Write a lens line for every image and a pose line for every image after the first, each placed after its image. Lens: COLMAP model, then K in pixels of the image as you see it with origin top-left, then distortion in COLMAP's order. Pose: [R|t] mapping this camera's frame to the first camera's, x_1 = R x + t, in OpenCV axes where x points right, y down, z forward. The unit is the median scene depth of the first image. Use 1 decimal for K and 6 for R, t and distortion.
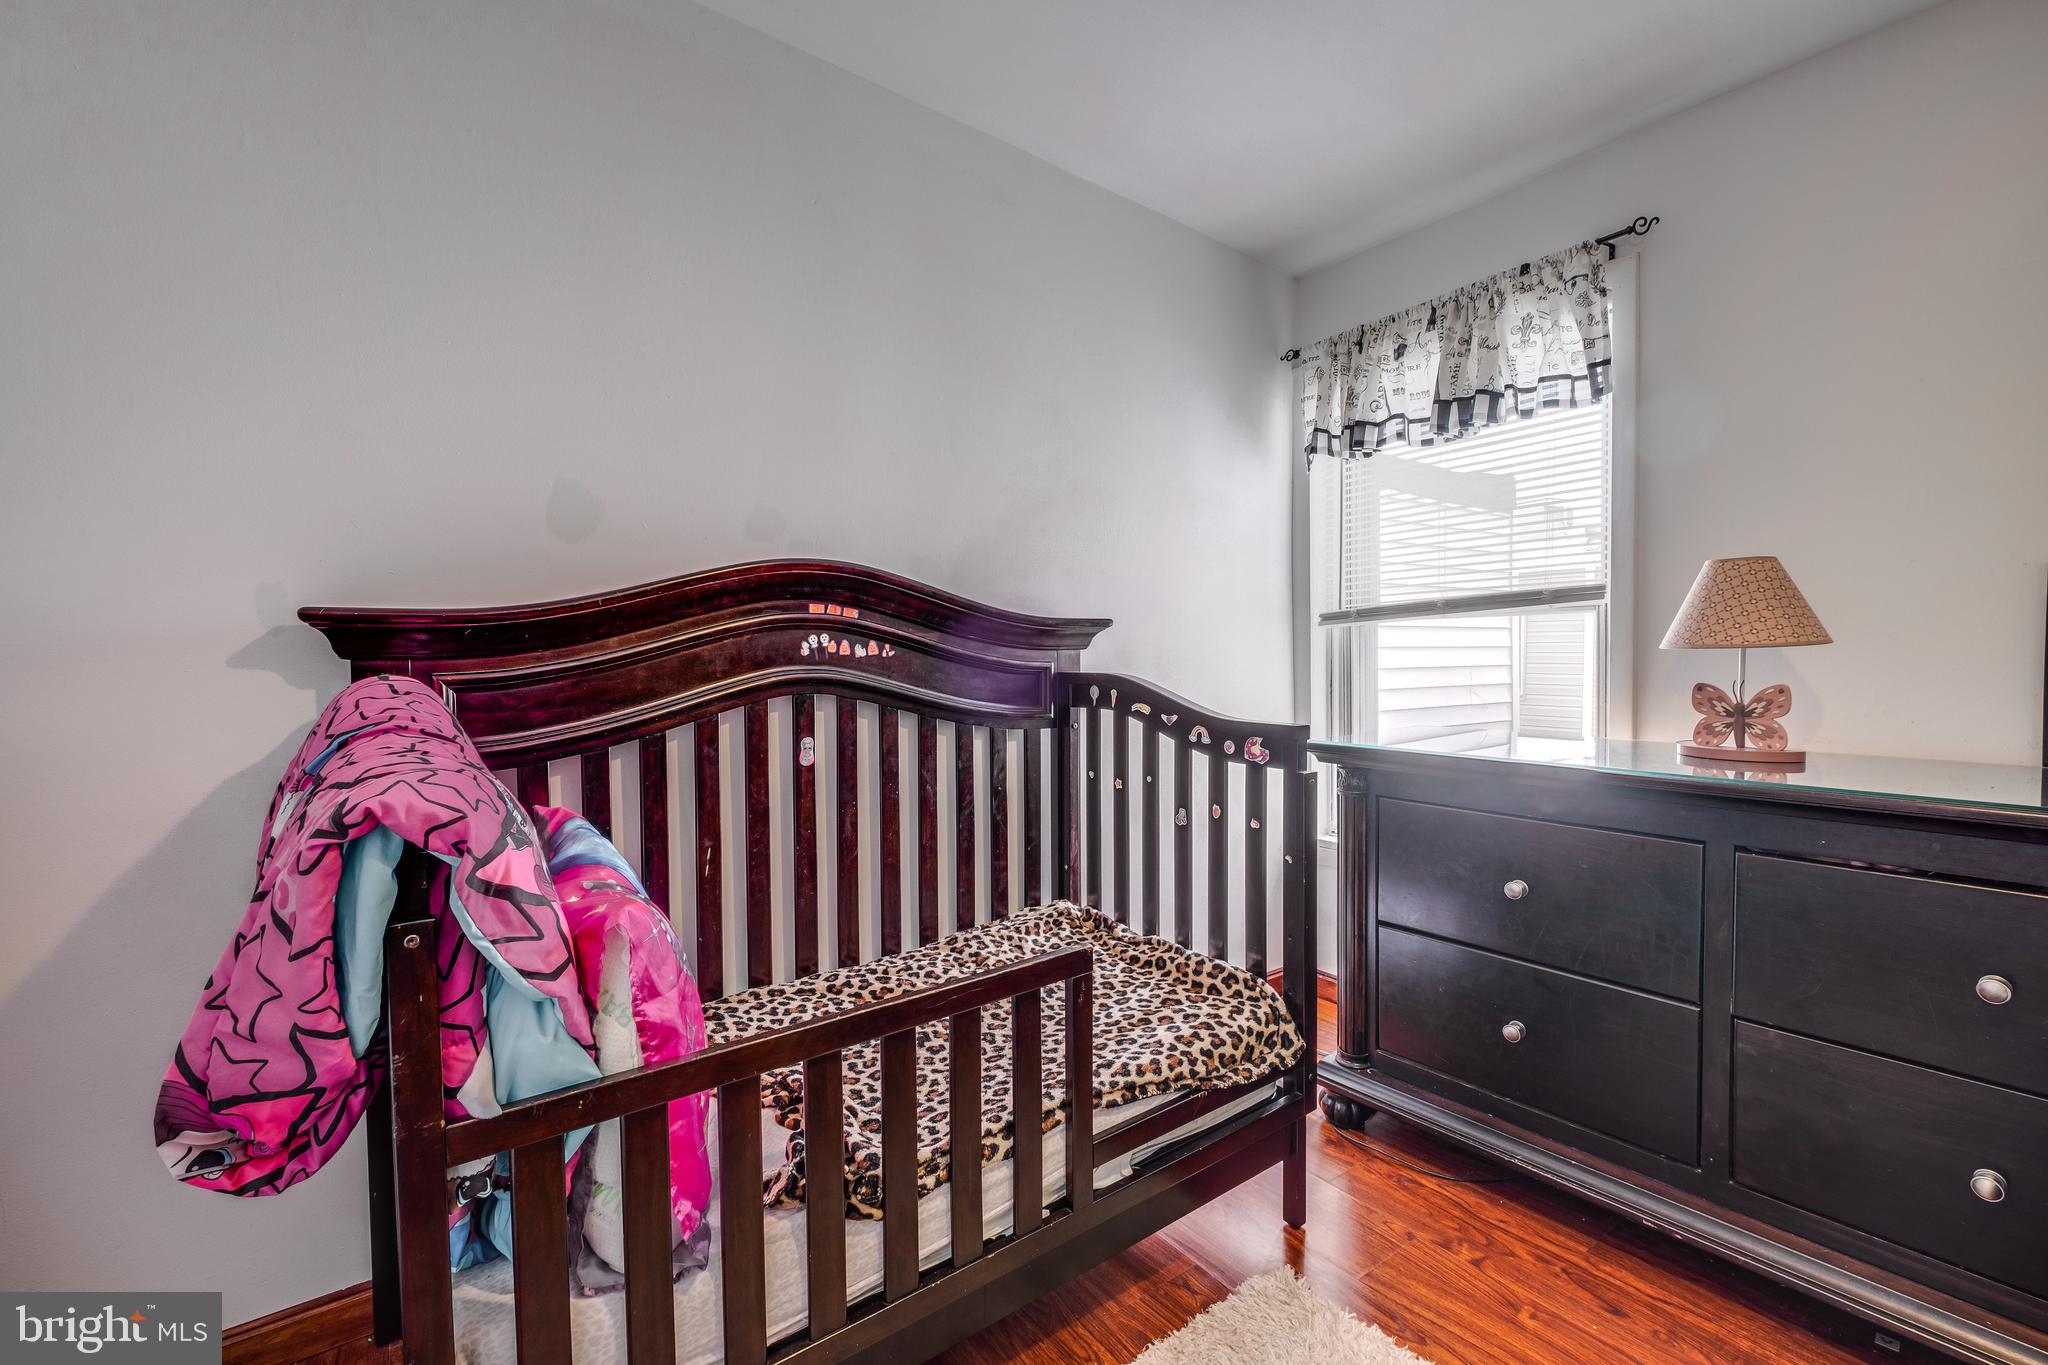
lens RADIAL K [[905.1, 0, 1041.5], [0, 905.1, 661.5], [0, 0, 1]] dist [0.007968, -0.007319]
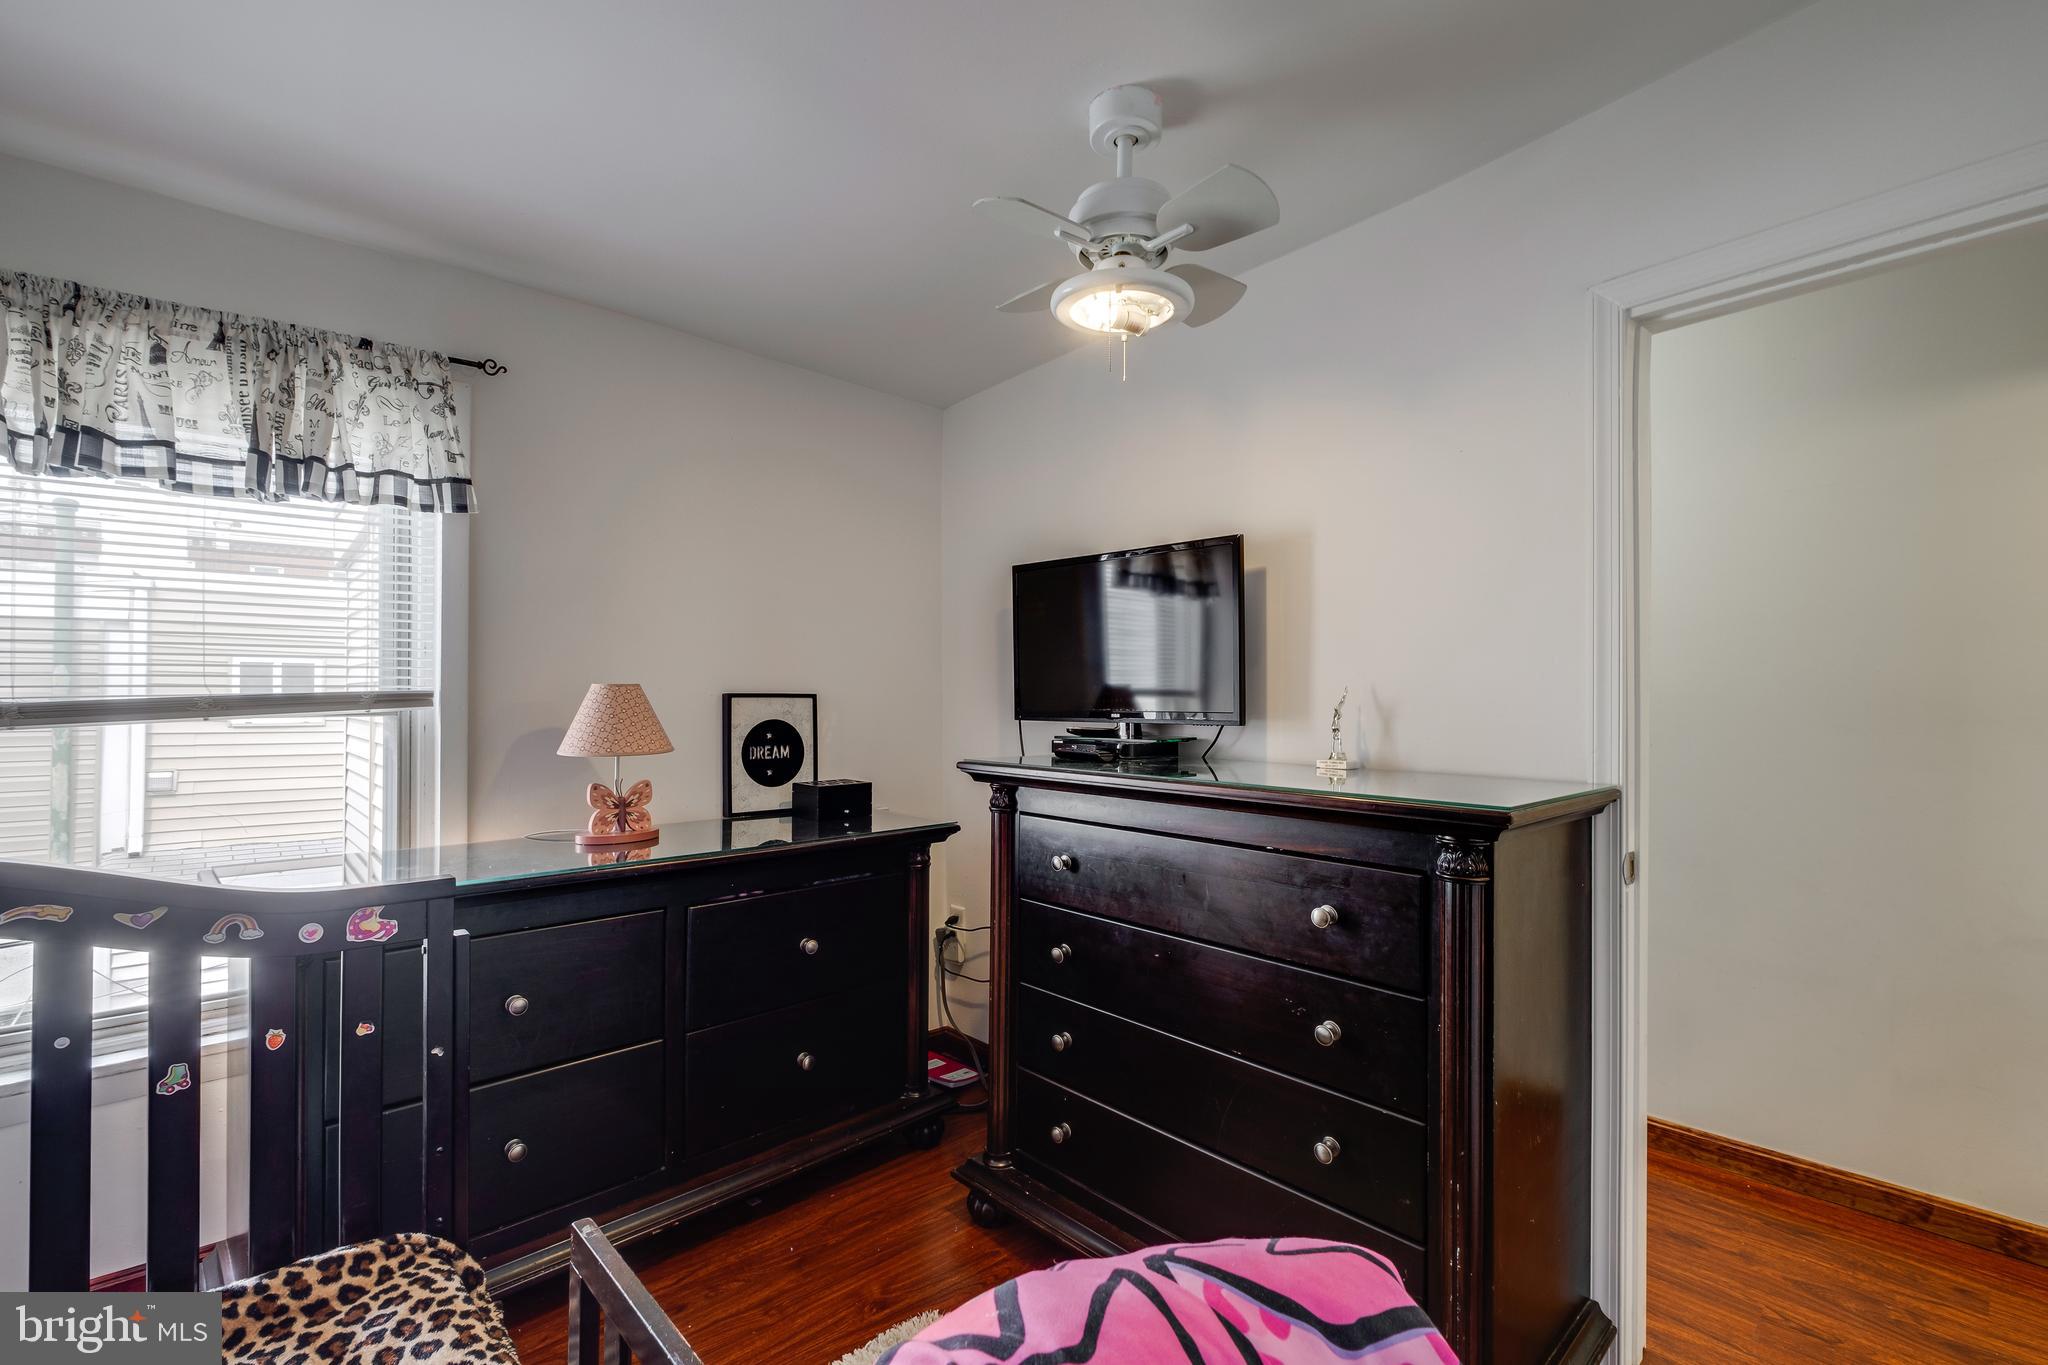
lens RADIAL K [[910.0, 0, 1029.1], [0, 910.0, 670.2], [0, 0, 1]] dist [-0.001224, -0.003308]
pose [[-0.119929, 0.042826, 0.991858, -0.571944], [0.016334, 0.999019, -0.041160, -0.069503], [-0.992648, 0.011264, -0.120511, 0.575234]]
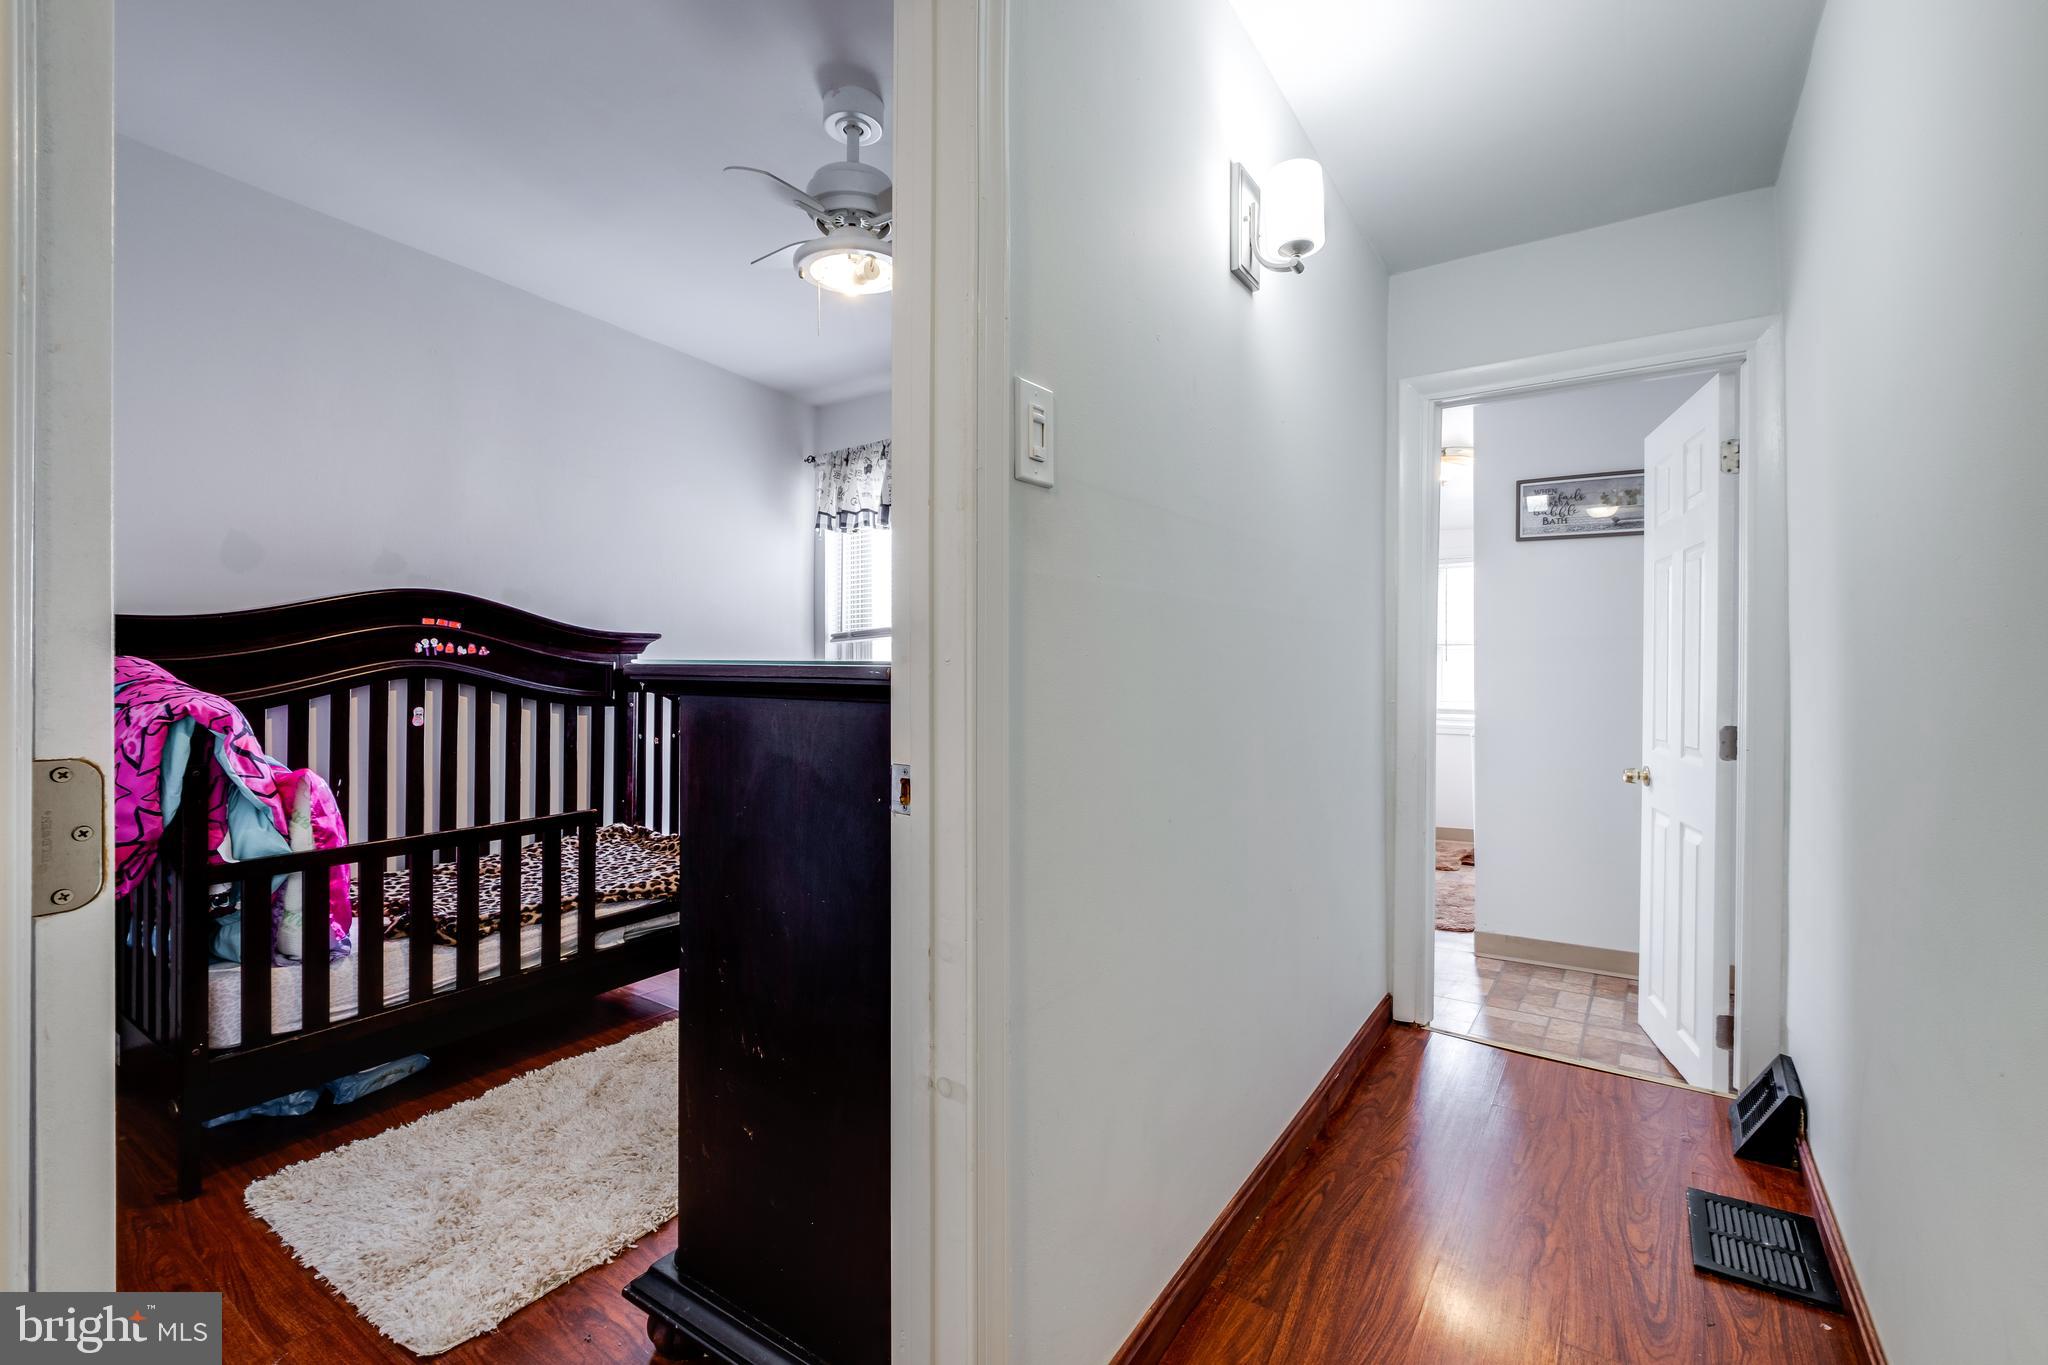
lens RADIAL K [[905.1, 0, 1041.5], [0, 905.1, 661.5], [0, 0, 1]] dist [0.007968, -0.007319]
pose [[0.942601, 0.016540, 0.333512, 0.232644], [-0.009693, 0.999707, -0.022182, 0.035354], [-0.333781, 0.017676, 0.942485, -0.836832]]
